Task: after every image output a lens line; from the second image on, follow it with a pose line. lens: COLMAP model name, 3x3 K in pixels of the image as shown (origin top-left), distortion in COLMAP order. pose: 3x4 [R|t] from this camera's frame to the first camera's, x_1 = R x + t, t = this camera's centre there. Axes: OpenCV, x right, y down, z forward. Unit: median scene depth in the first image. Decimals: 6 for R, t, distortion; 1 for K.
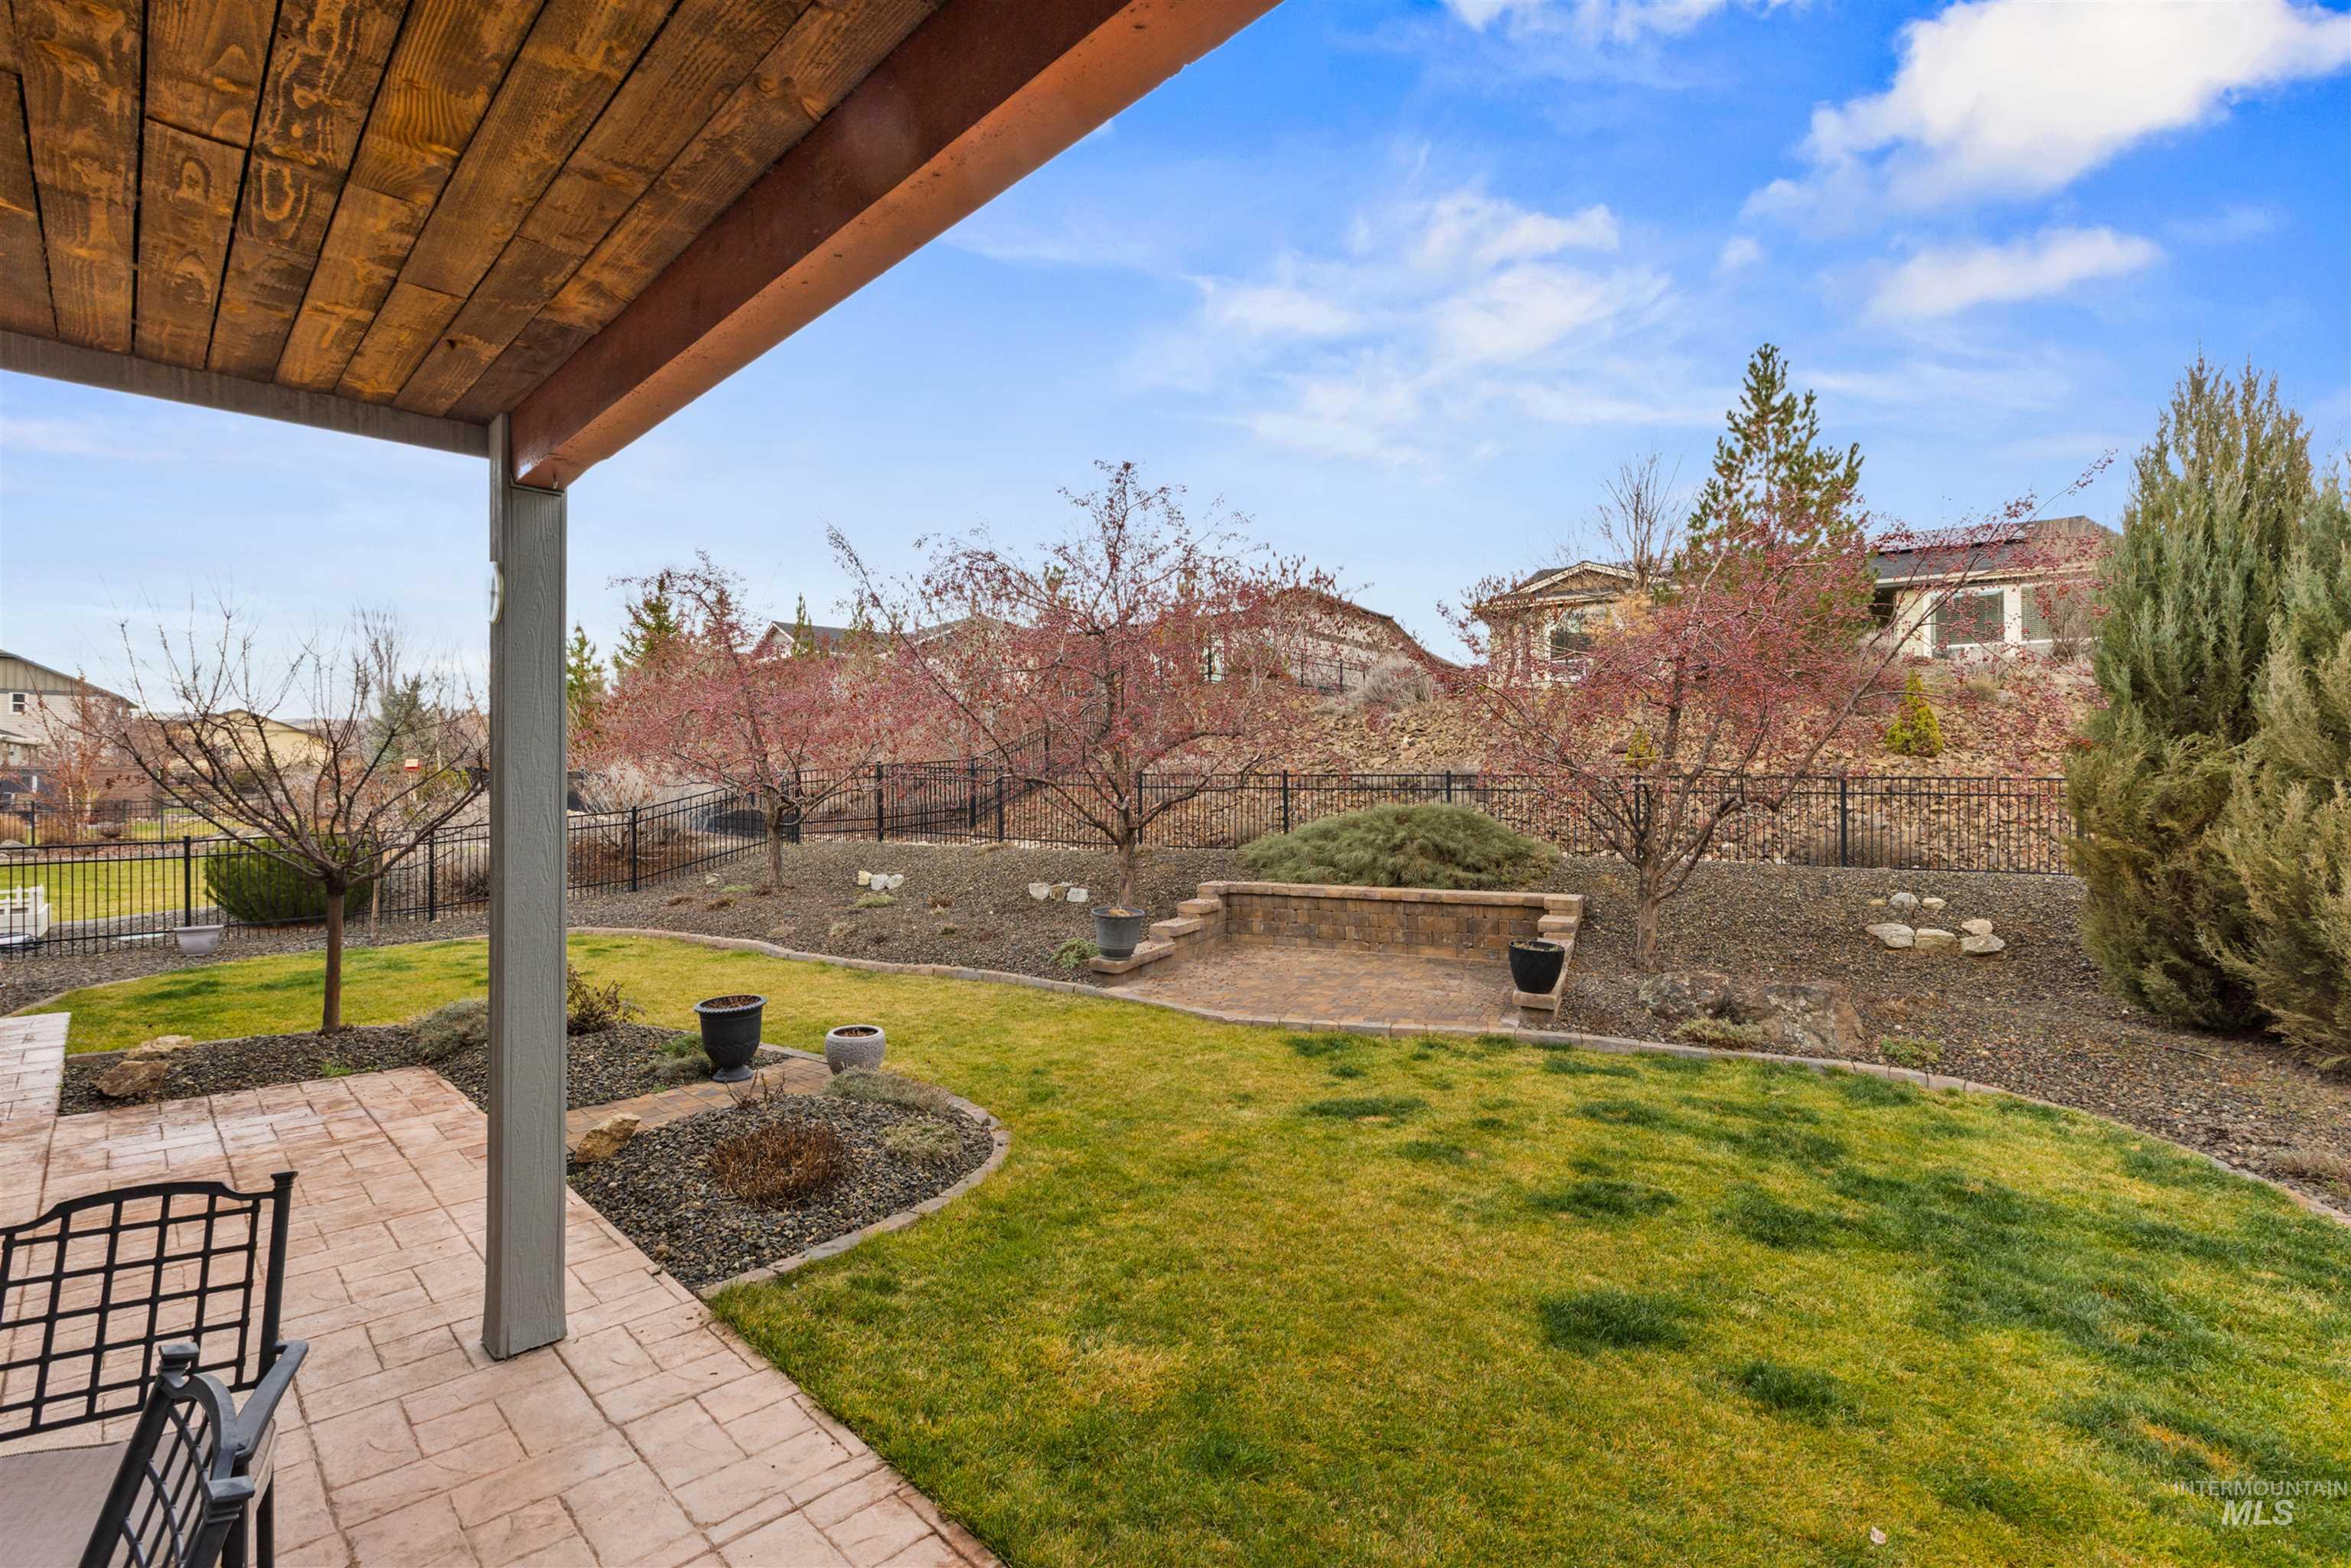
lens RADIAL K [[1069.5, 0, 1192.2], [0, 1069.5, 765.2], [0, 0, 1]] dist [-0.000025, 0.000256]
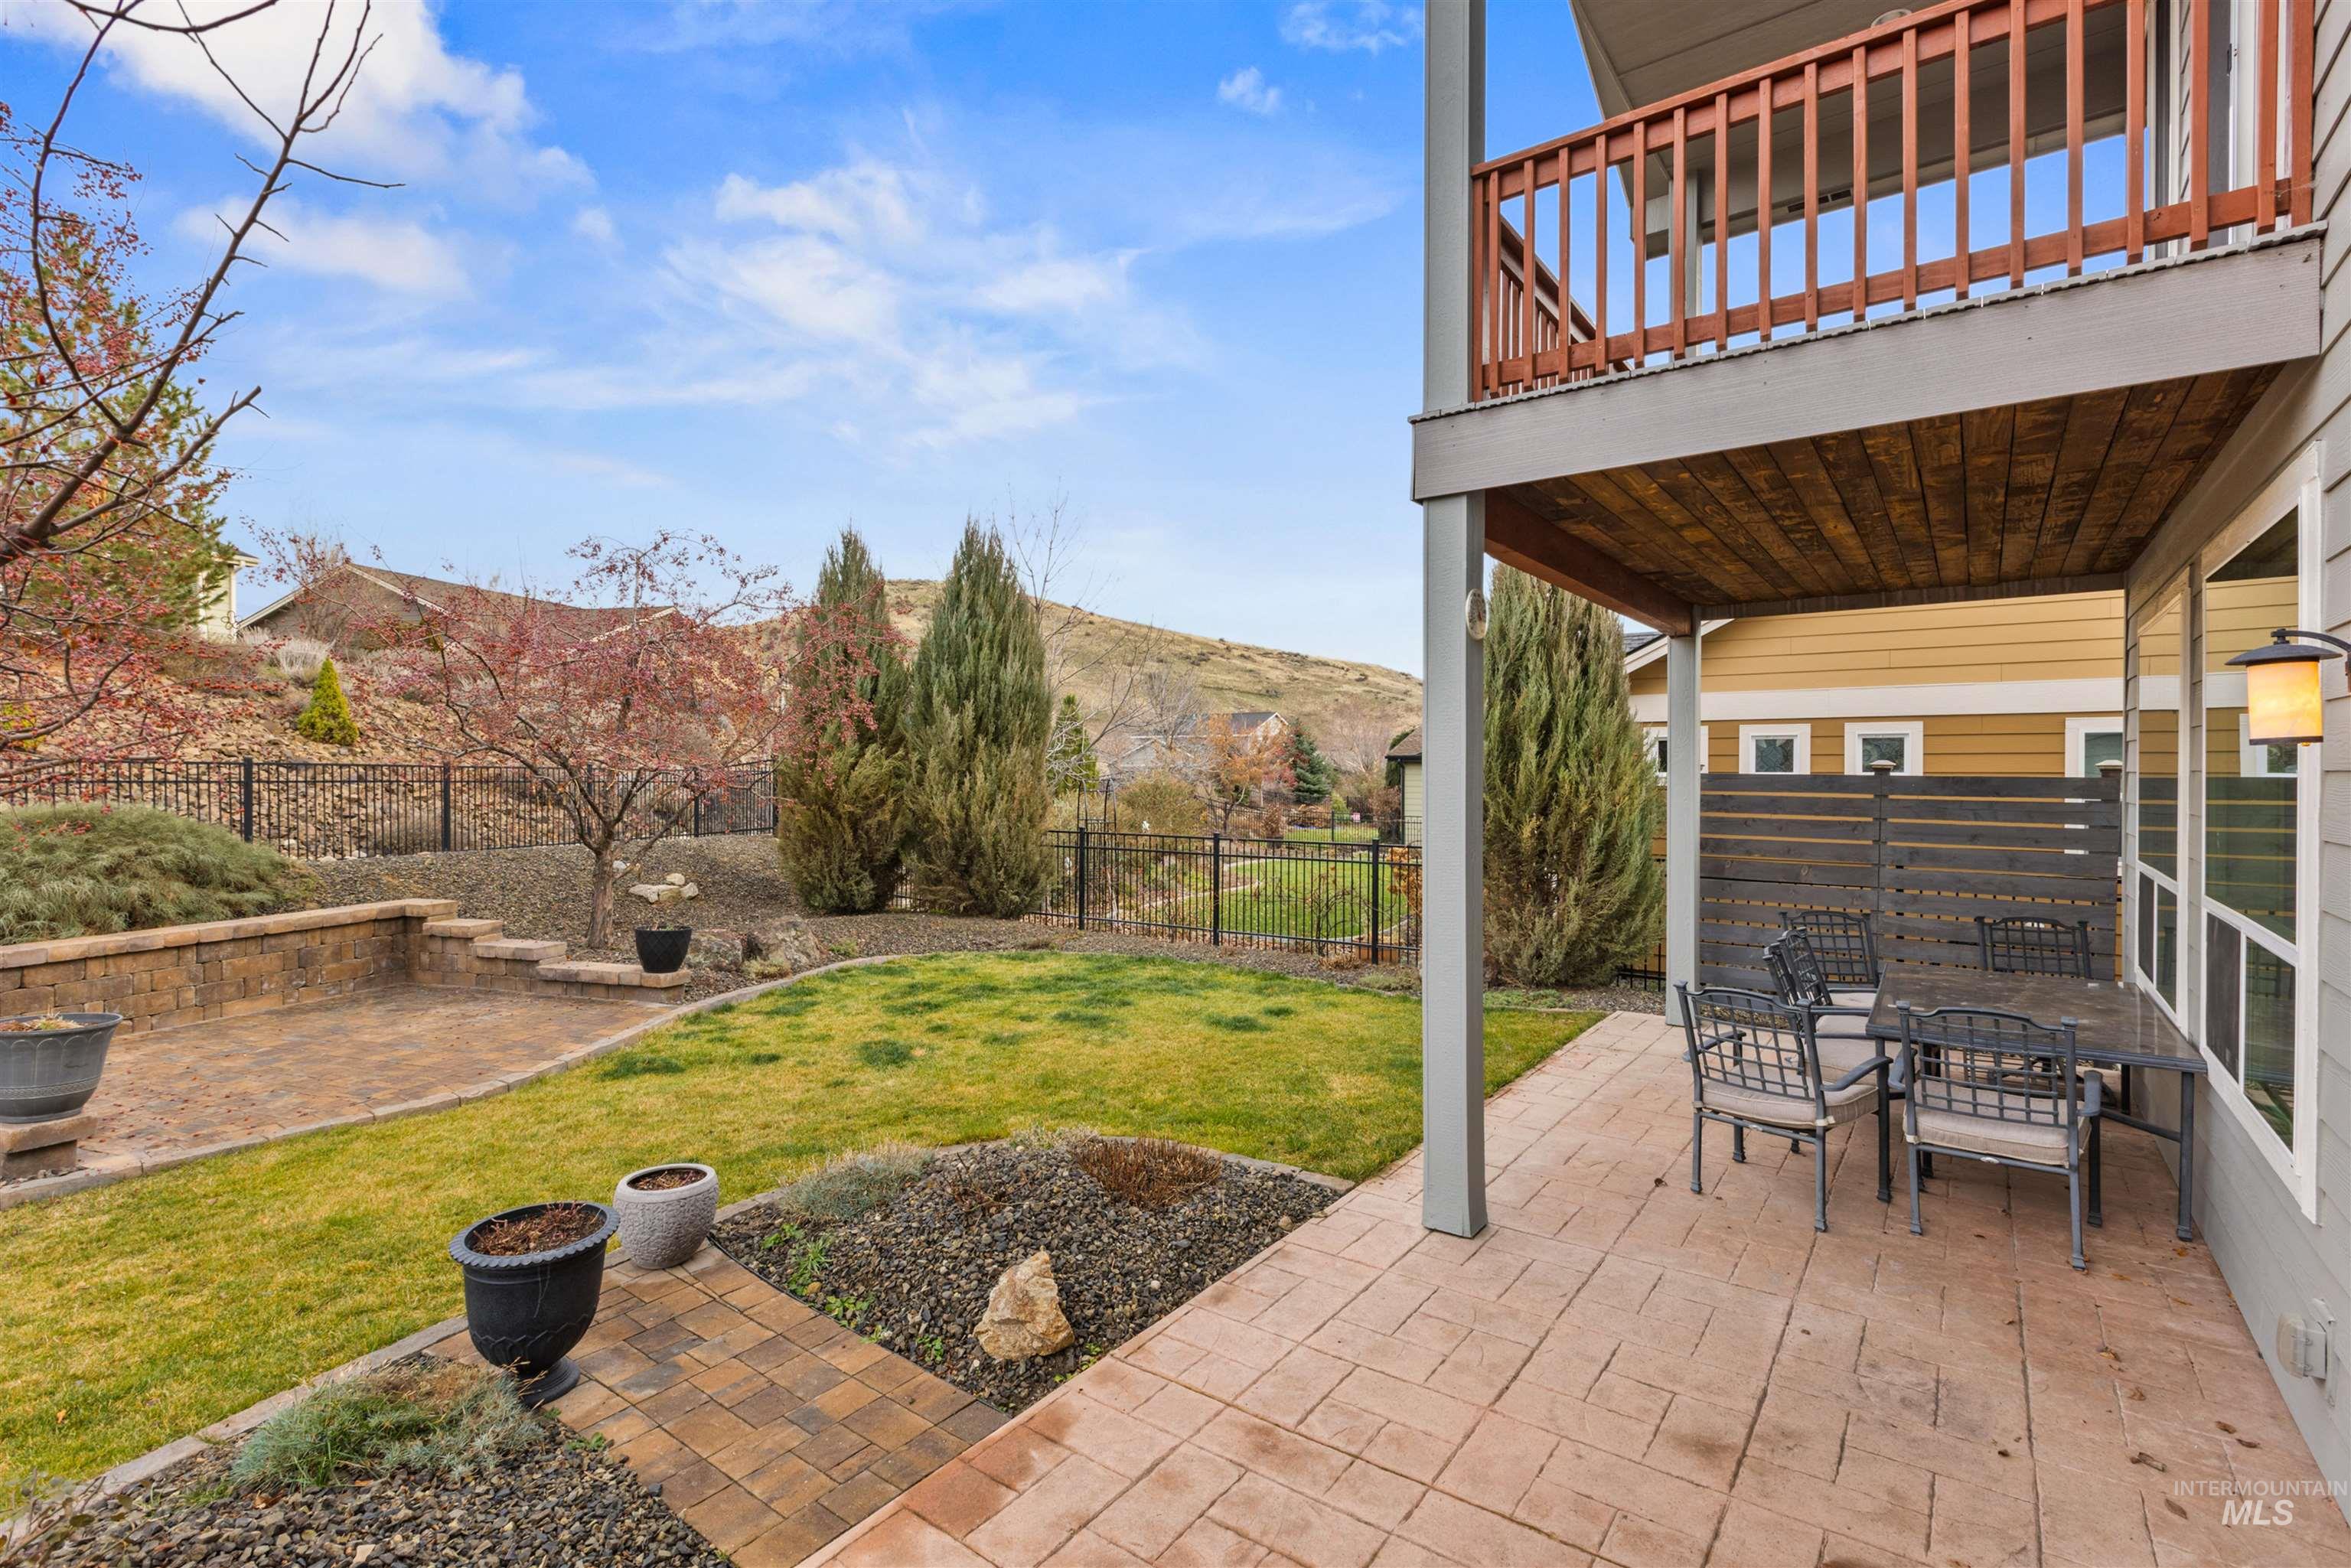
lens RADIAL K [[1069.5, 0, 1192.2], [0, 1069.5, 765.2], [0, 0, 1]] dist [-0.000025, 0.000256]
pose [[-0.147772, 0.006371, 0.989001, -0.580786], [-0.015679, 0.999839, -0.008783, 0.009240], [-0.988897, -0.016804, -0.147648, 0.482488]]
